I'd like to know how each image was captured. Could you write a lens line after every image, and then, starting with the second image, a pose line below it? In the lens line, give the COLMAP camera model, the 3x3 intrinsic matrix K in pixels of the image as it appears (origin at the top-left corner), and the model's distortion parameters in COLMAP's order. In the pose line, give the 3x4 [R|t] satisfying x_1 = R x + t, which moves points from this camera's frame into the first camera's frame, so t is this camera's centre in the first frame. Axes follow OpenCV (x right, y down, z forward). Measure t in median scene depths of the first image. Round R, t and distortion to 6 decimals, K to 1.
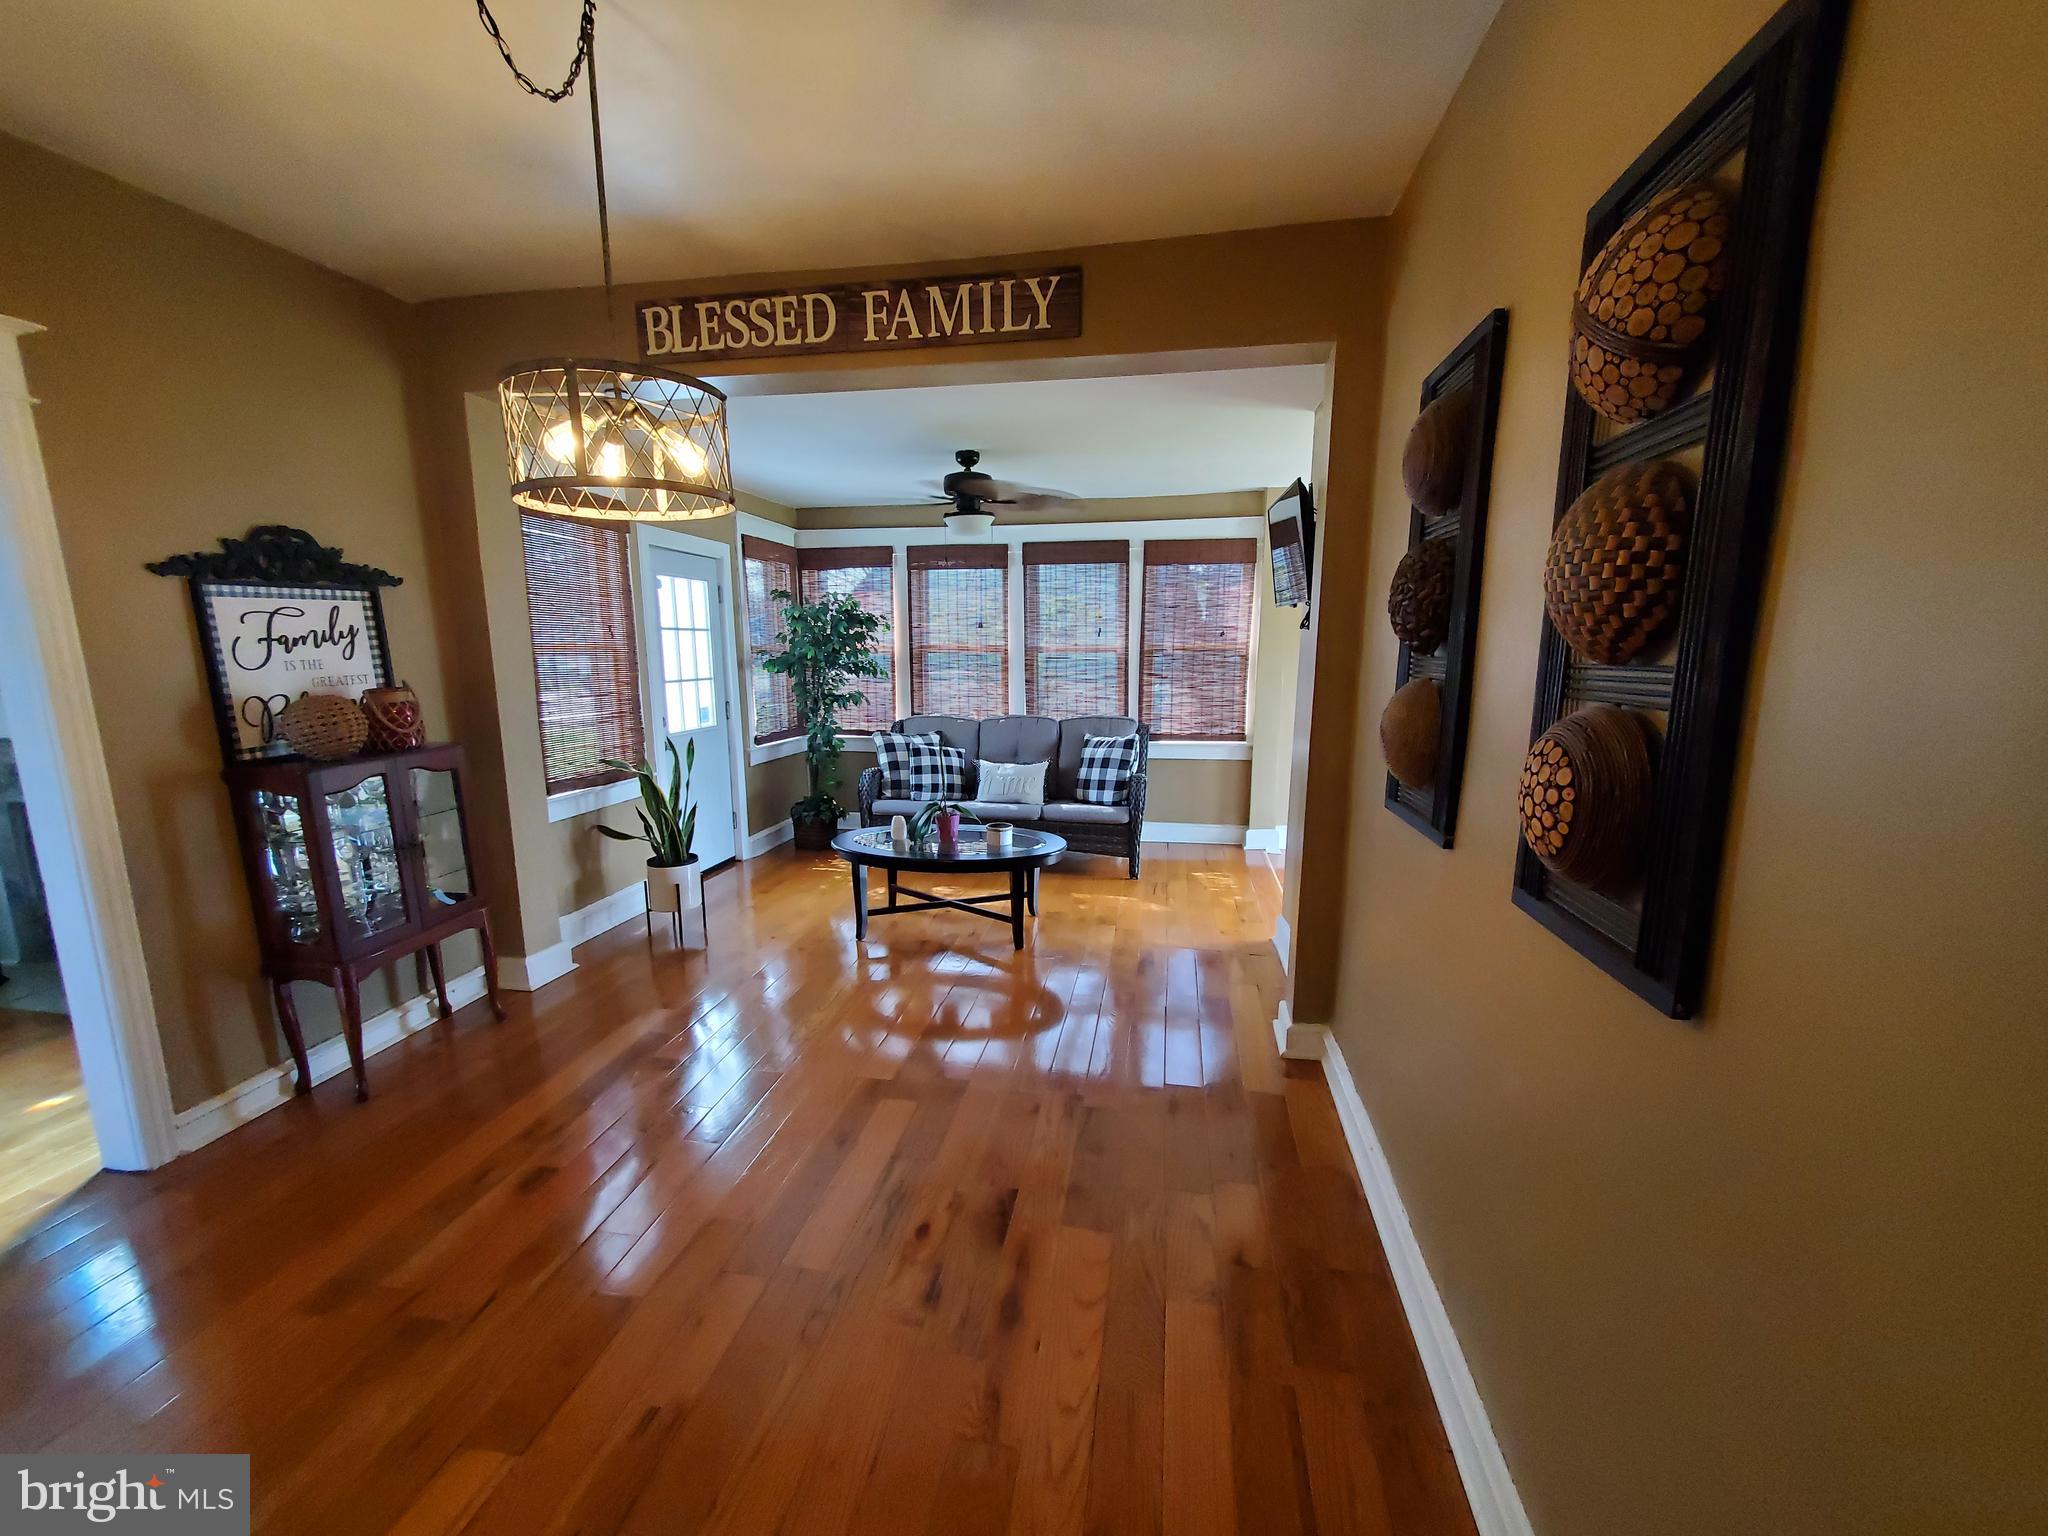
lens RADIAL K [[812.5, 0, 1024.9], [0, 812.5, 783.7], [0, 0, 1]] dist [0.007355, -0.002978]
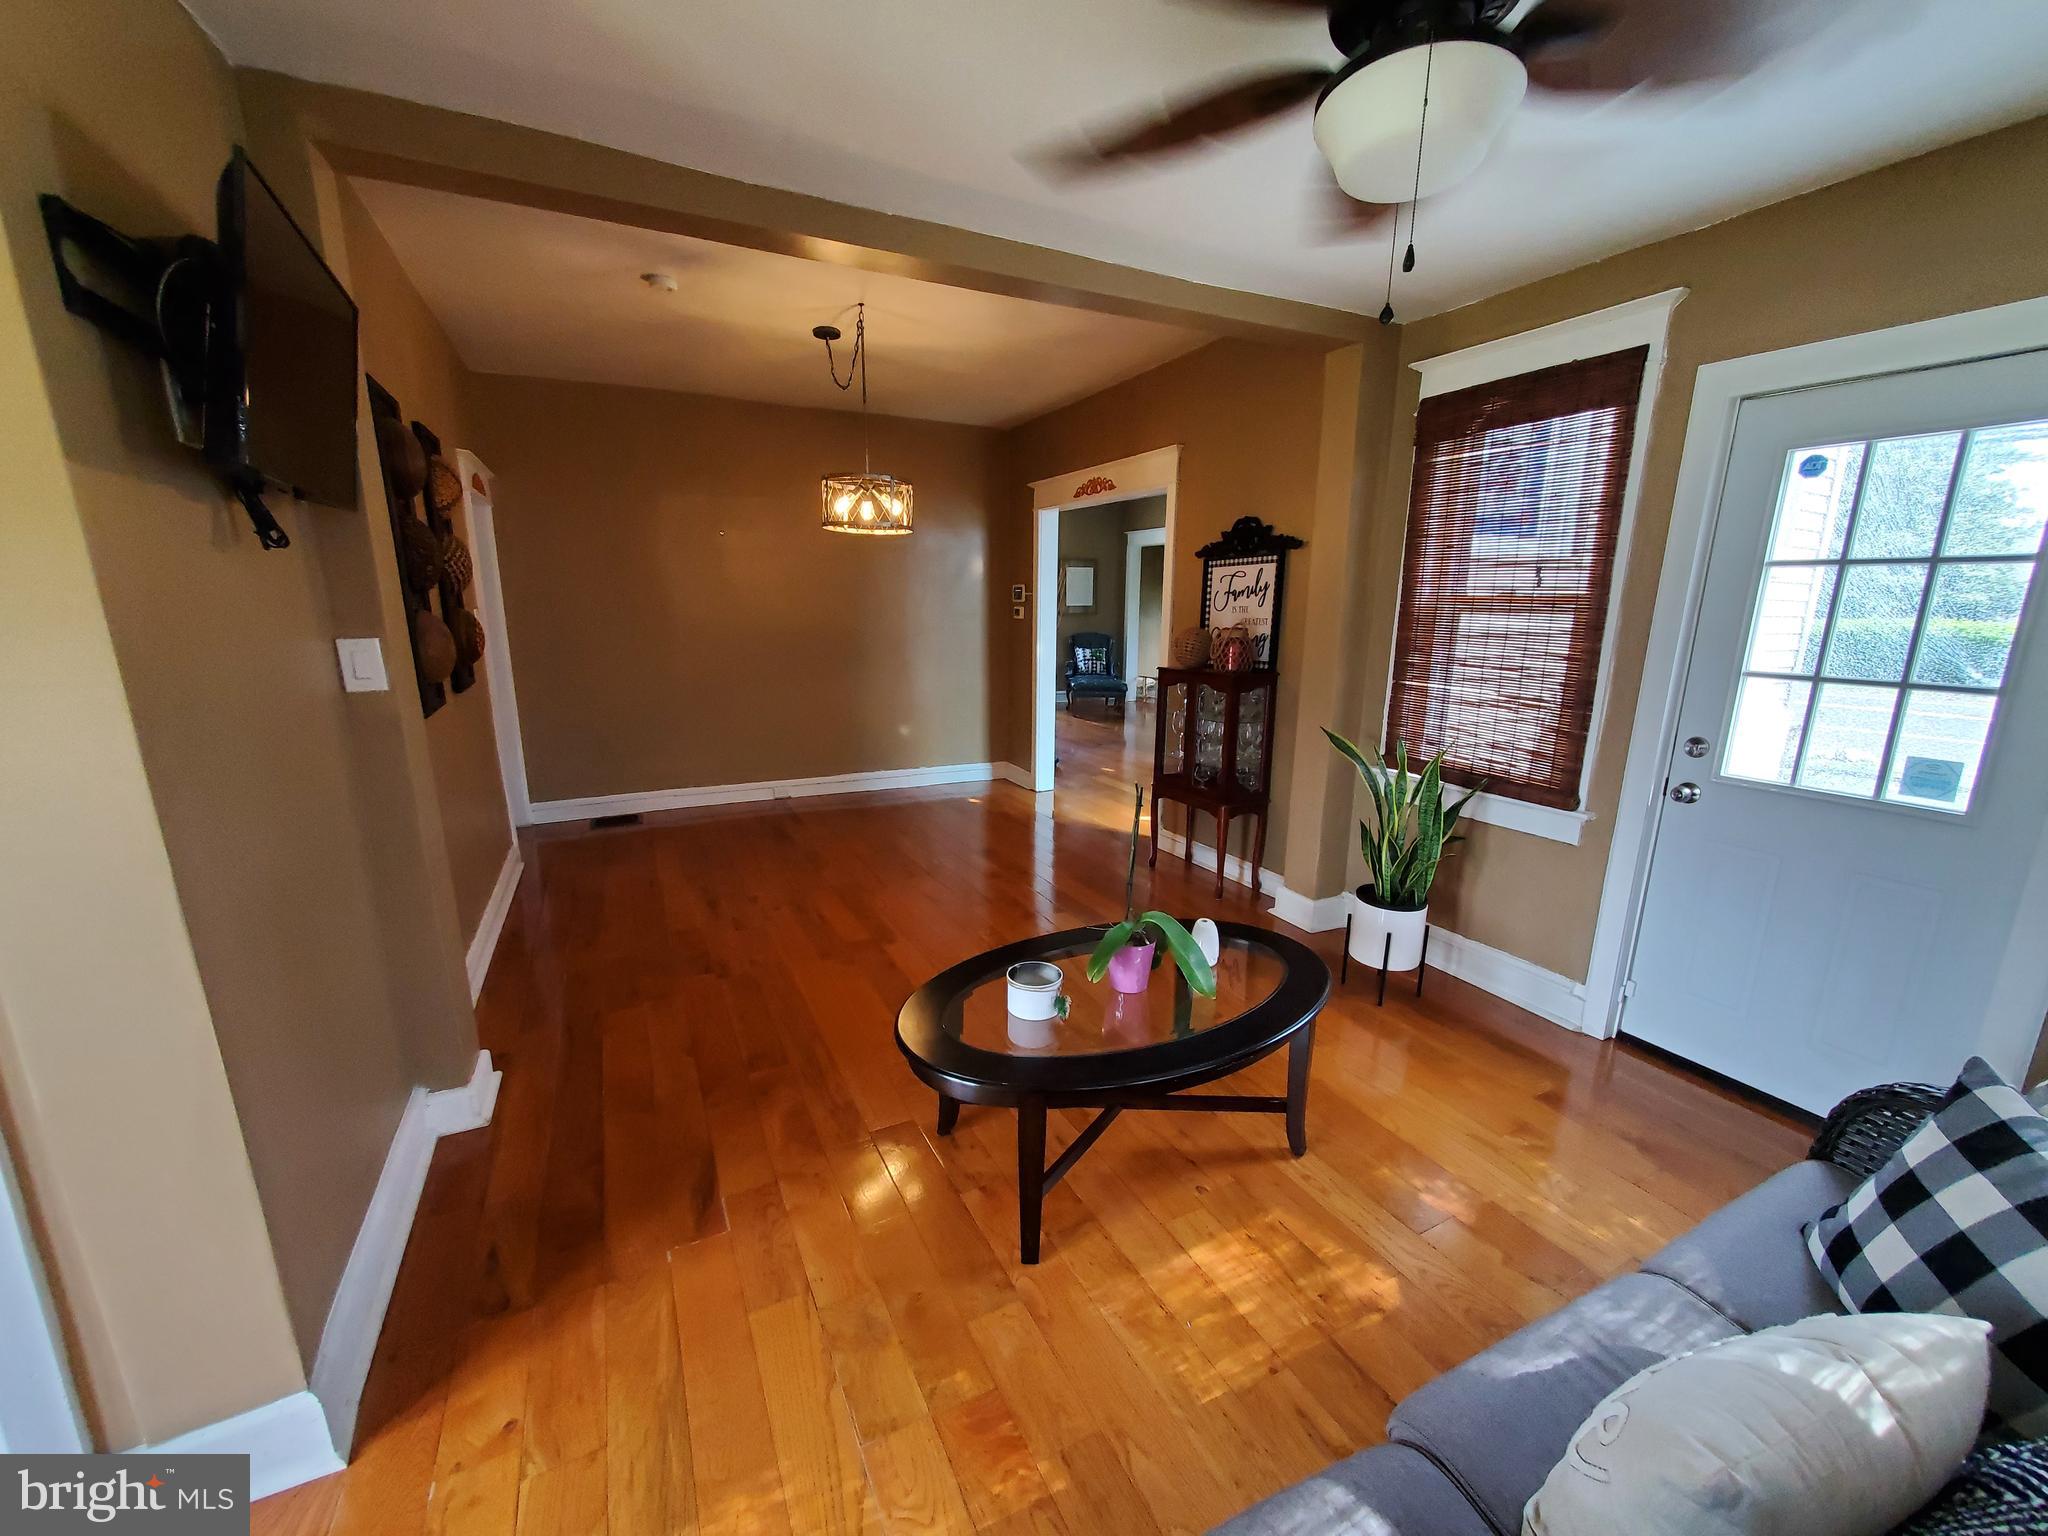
lens RADIAL K [[812.5, 0, 1031.9], [0, 812.5, 785.6], [0, 0, 1]] dist [0.007355, -0.002978]
pose [[-0.792414, 0.132835, -0.595344, 0.349516], [-0.110090, 0.928829, 0.353776, -0.314037], [0.599967, 0.345879, -0.721393, 1.857335]]
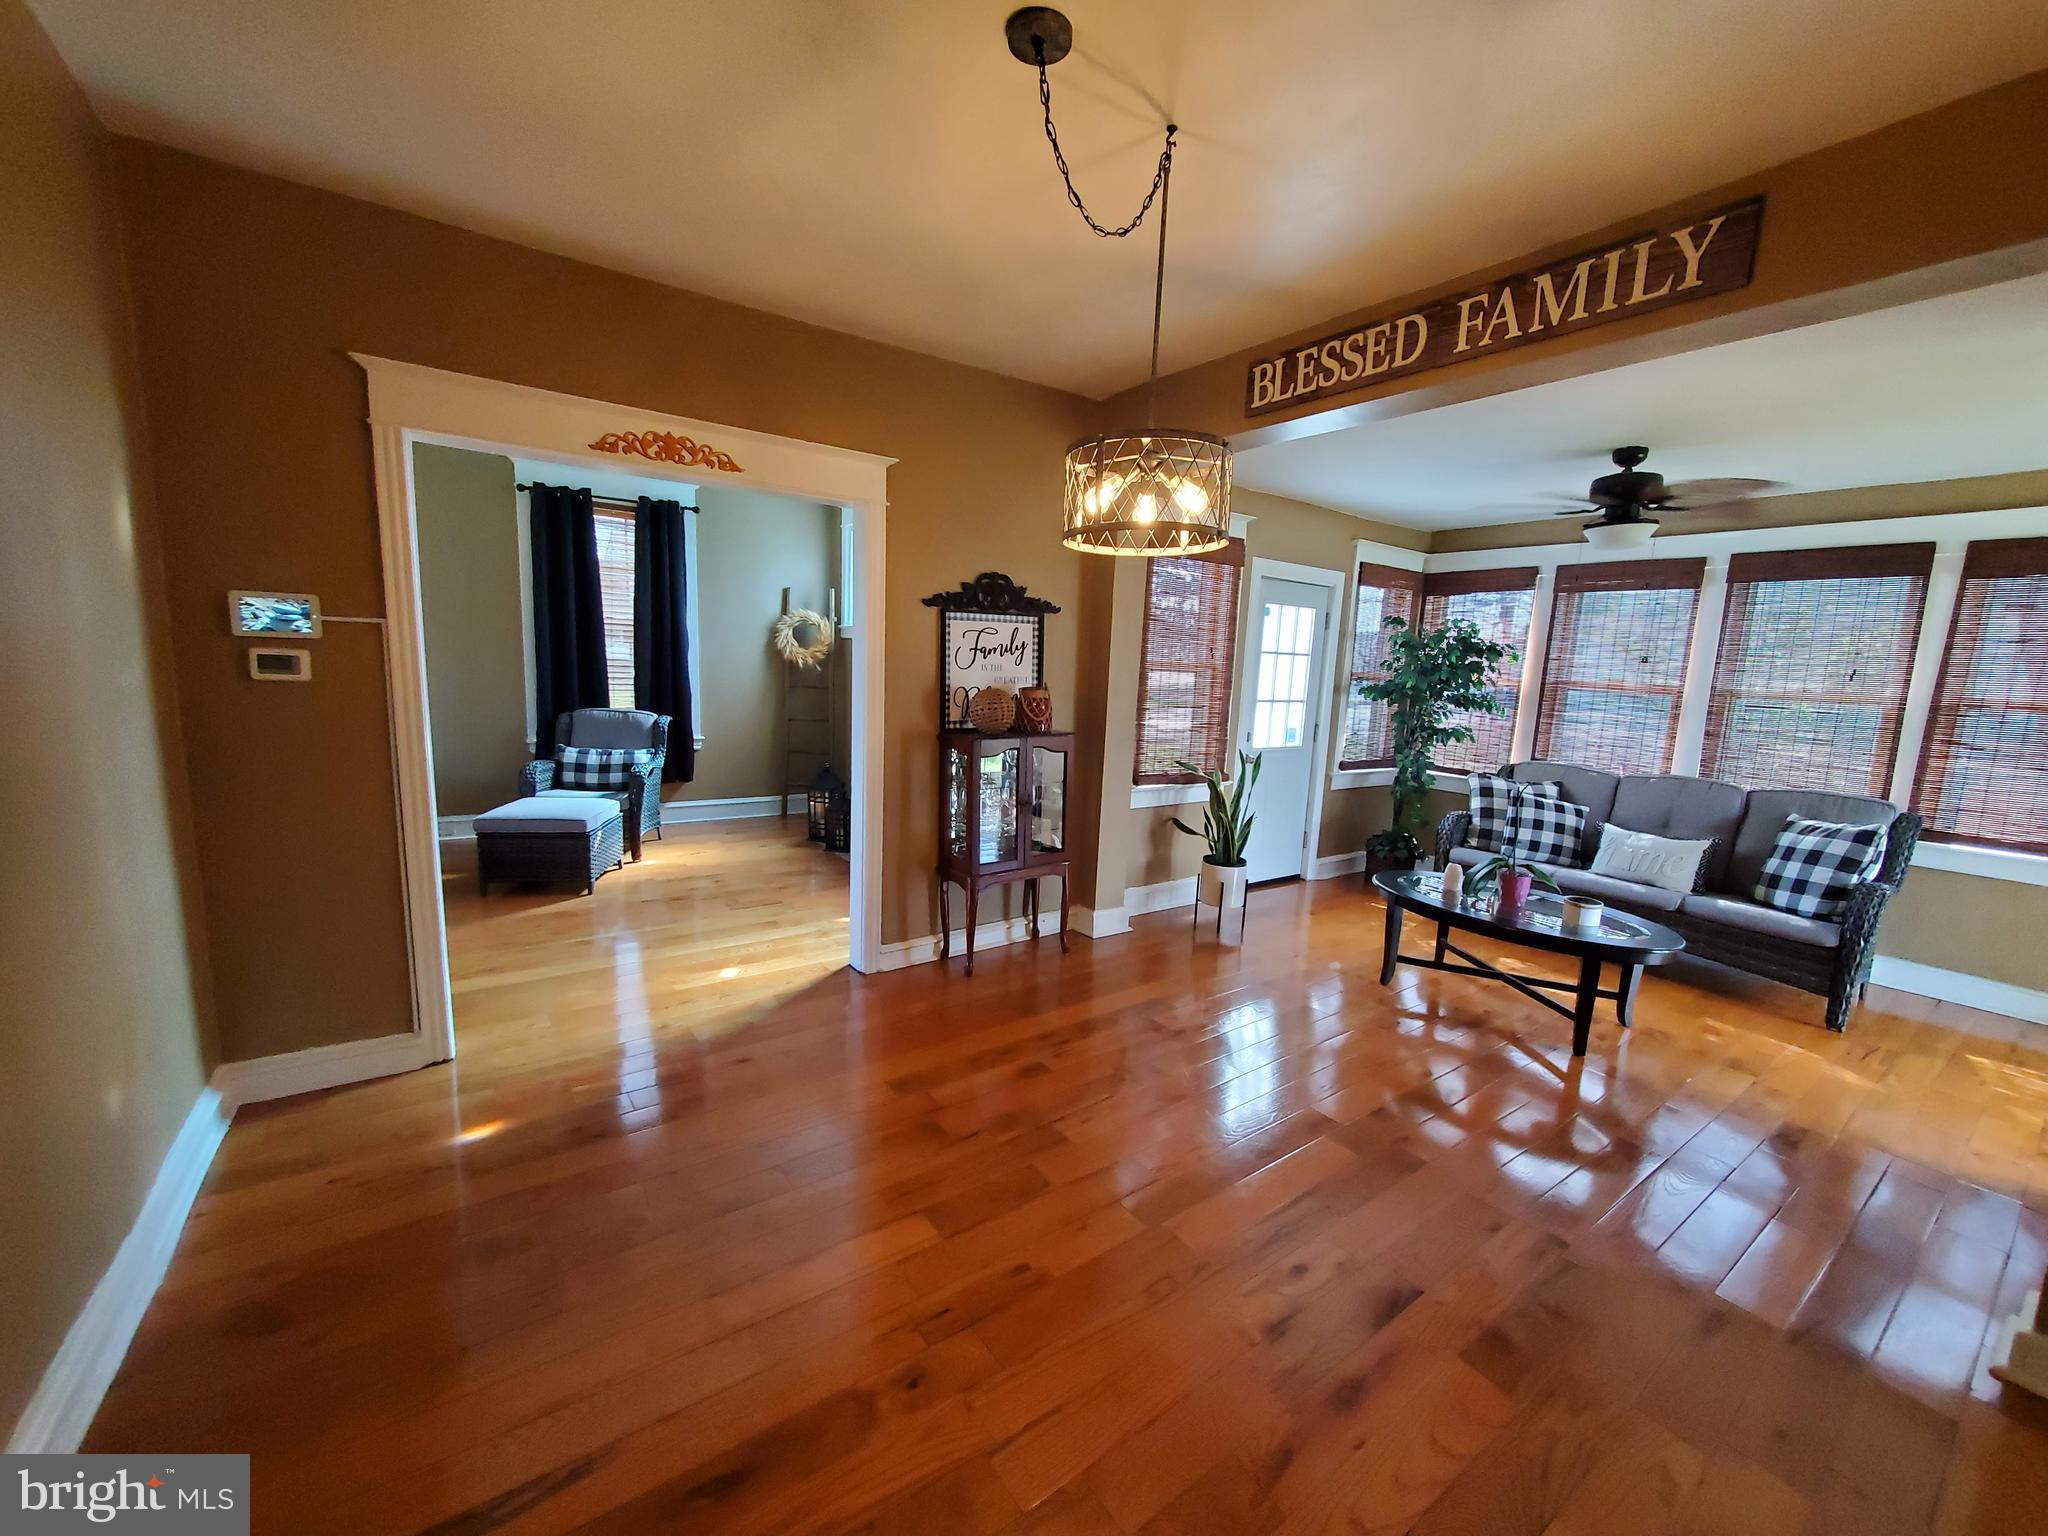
lens RADIAL K [[812.5, 0, 1026.0], [0, 812.5, 784.5], [0, 0, 1]] dist [0.007355, -0.002978]
pose [[0.712286, 0.140566, -0.687670, 0.164422], [-0.163298, 0.986044, 0.032413, 0.001386], [0.682629, 0.089208, 0.725300, 0.017517]]
